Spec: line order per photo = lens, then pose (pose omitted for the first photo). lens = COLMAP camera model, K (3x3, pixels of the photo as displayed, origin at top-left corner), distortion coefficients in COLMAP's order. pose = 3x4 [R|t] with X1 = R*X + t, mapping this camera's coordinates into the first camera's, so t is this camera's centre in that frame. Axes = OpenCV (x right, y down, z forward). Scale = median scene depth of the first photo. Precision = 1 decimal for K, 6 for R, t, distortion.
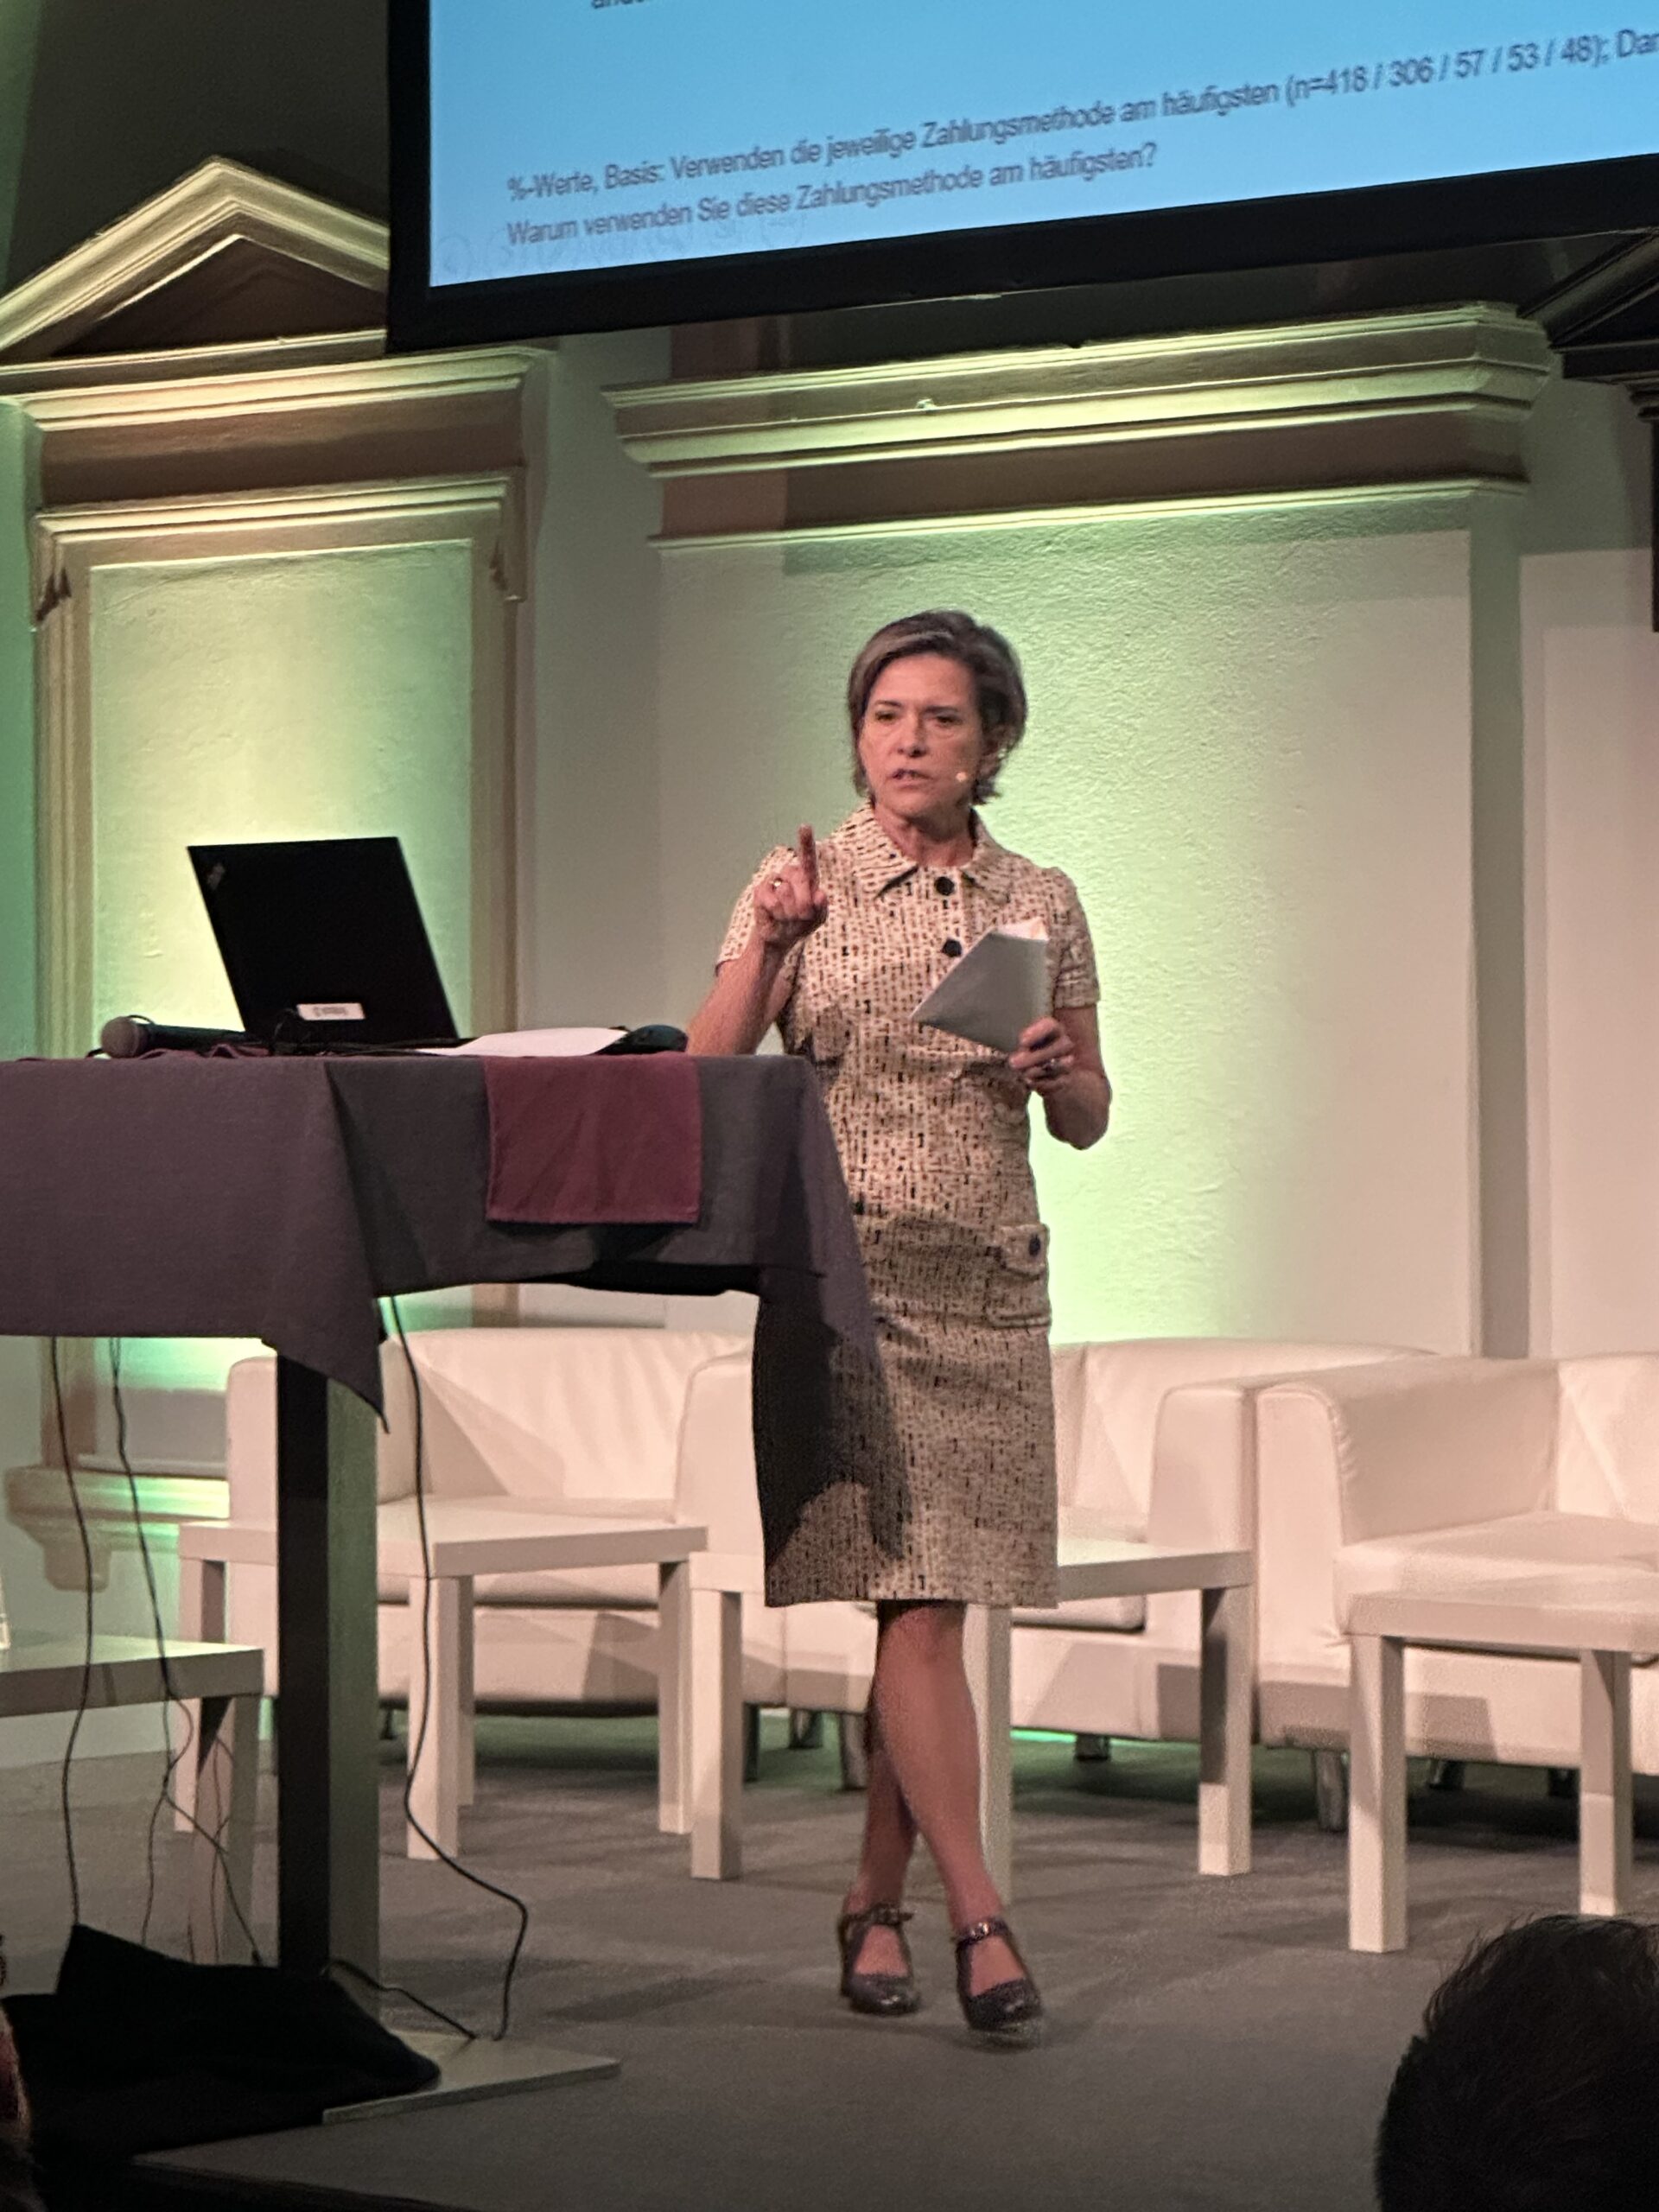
lens RADIAL K [[6869.3, 0, 820.2], [0, 6869.3, 1112.0], [0, 0, 1]] dist [-0.087706, 0.000000]
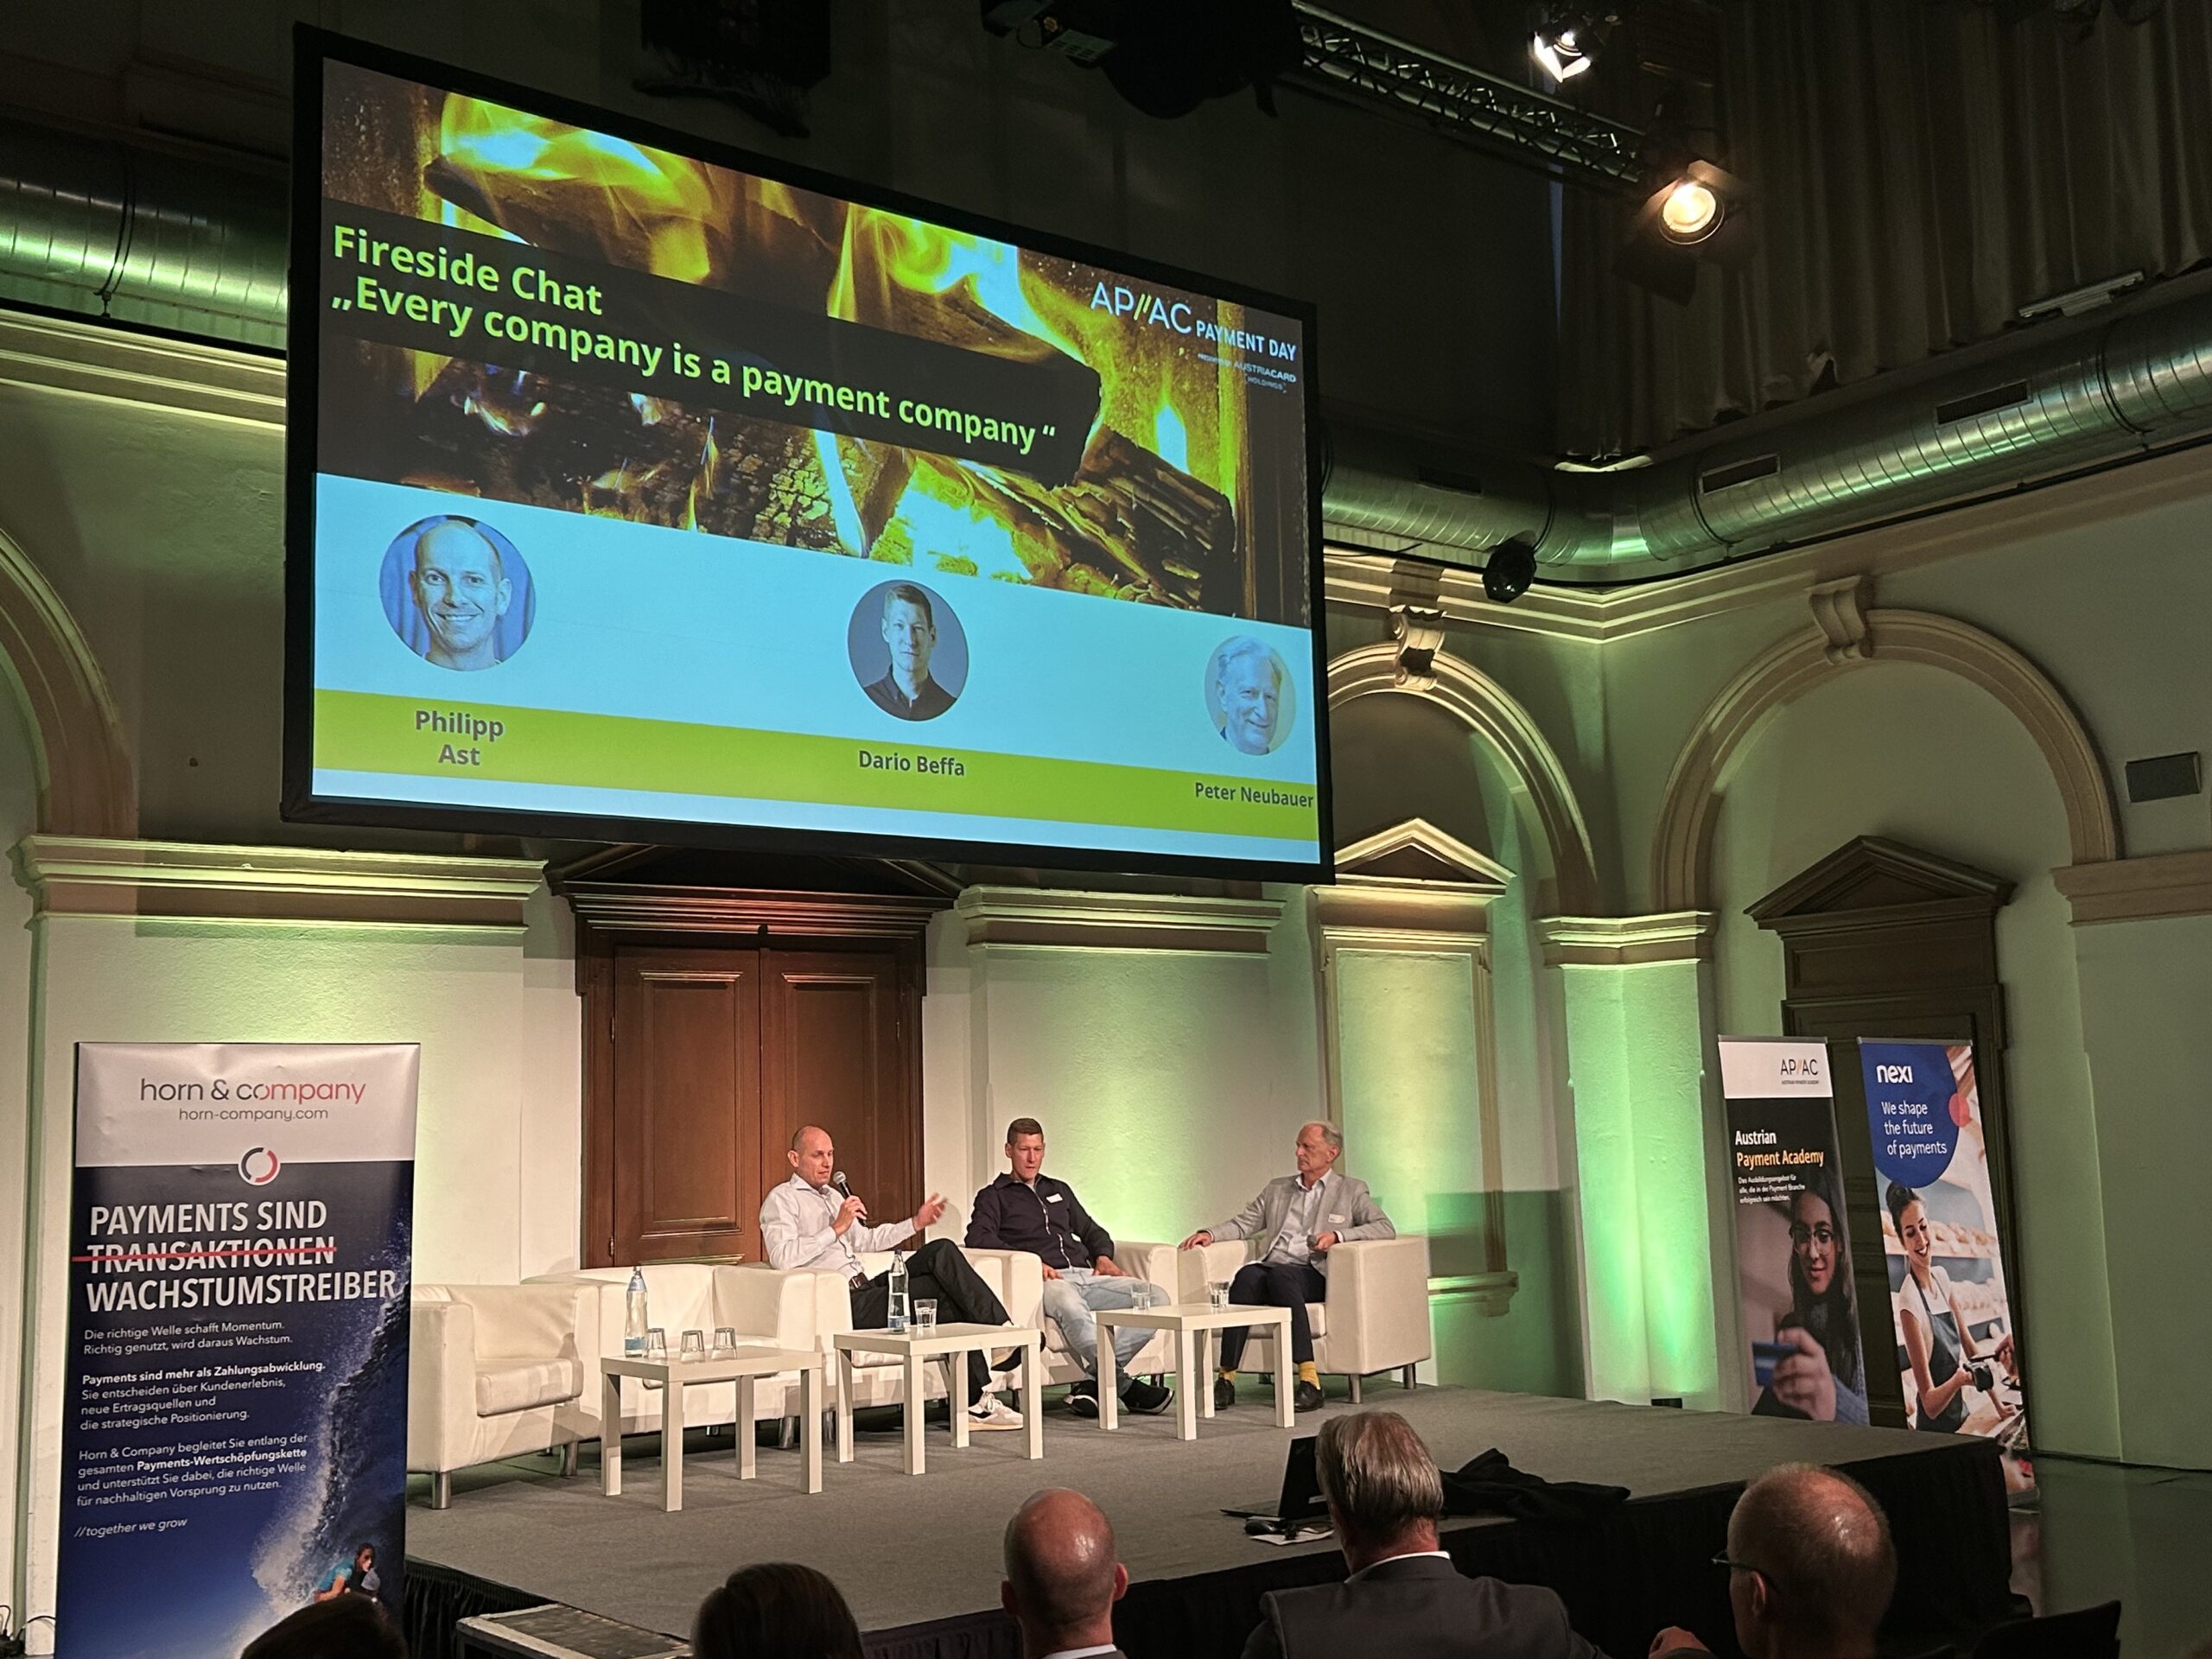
lens RADIAL K [[2307.4, 0, 1136.5], [0, 2307.4, 840.0], [0, 0, 1]] dist [0.055521, 0.000000]
pose [[0.192315, 0.121032, 0.973841, -0.679744], [0.032060, 0.991061, -0.129504, -0.005292], [-0.980809, 0.056126, 0.186715, 0.593401]]
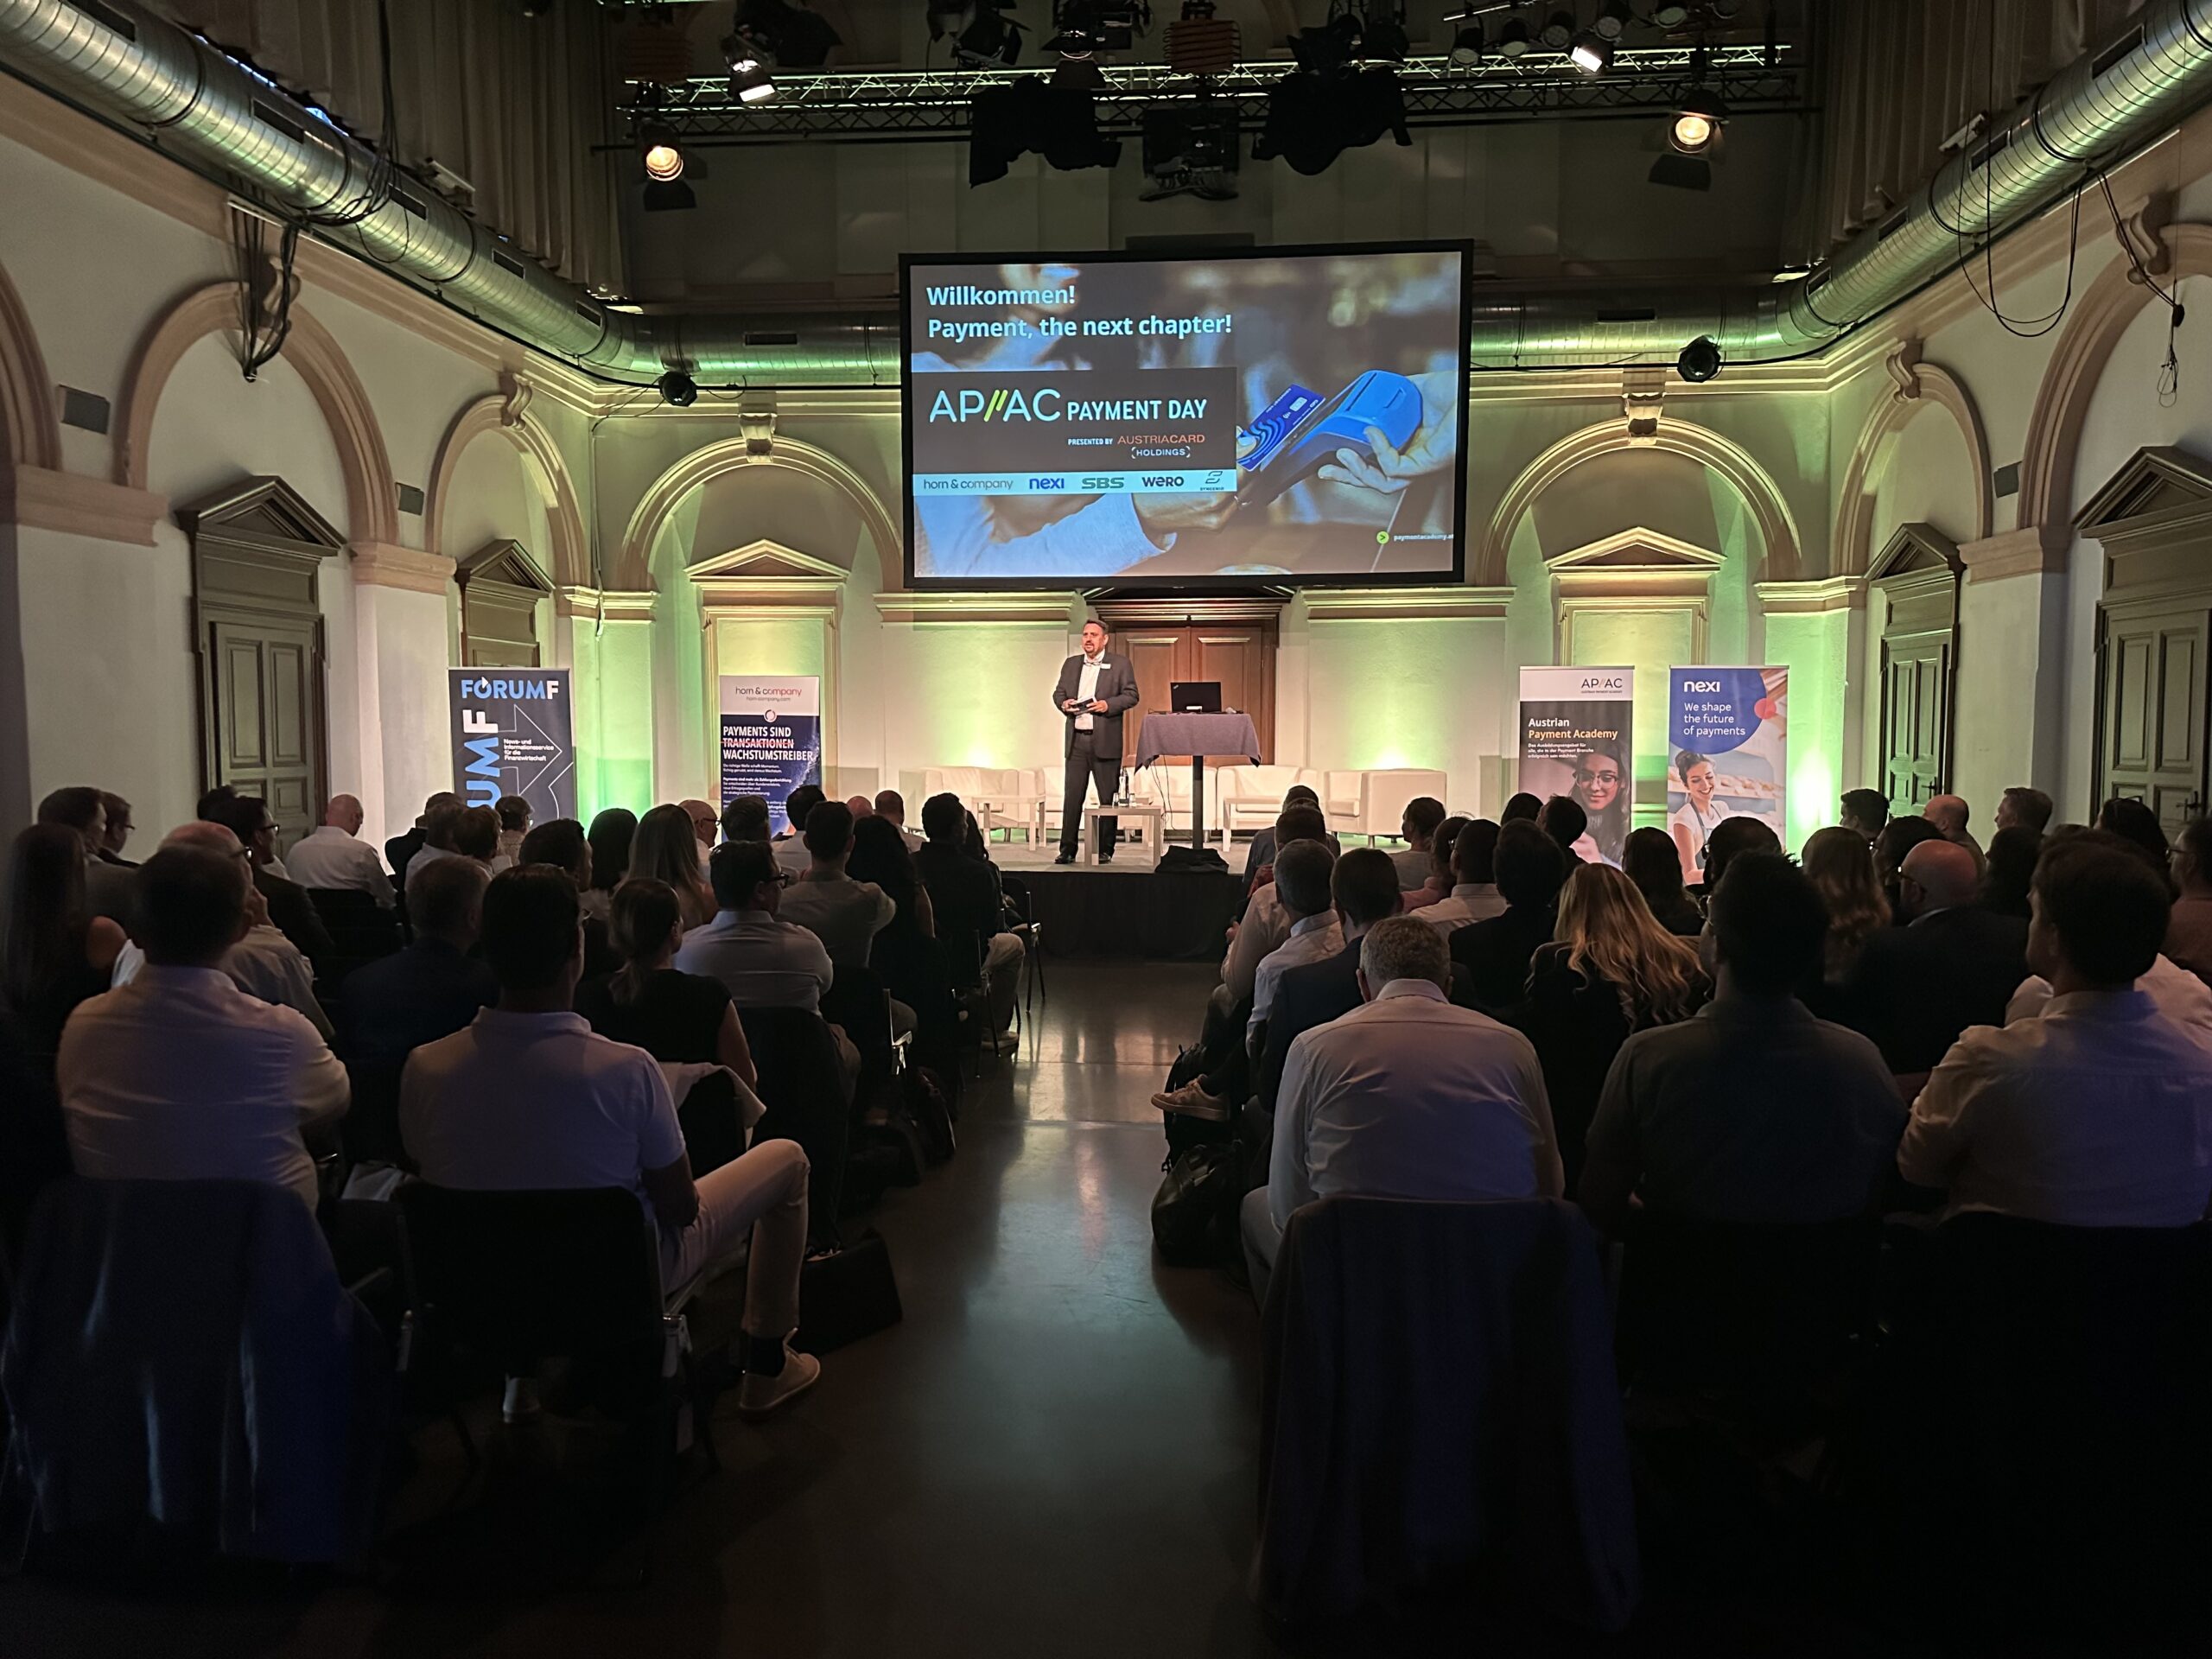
lens RADIAL K [[1568.8, 0, 1101.9], [0, 1568.8, 862.7], [0, 0, 1]] dist [0.072477, -0.086101]
pose [[0.811114, -0.045864, 0.583088, -0.653909], [0.001677, 0.997099, 0.076096, 0.011850], [-0.584886, -0.060745, 0.808838, -0.115934]]
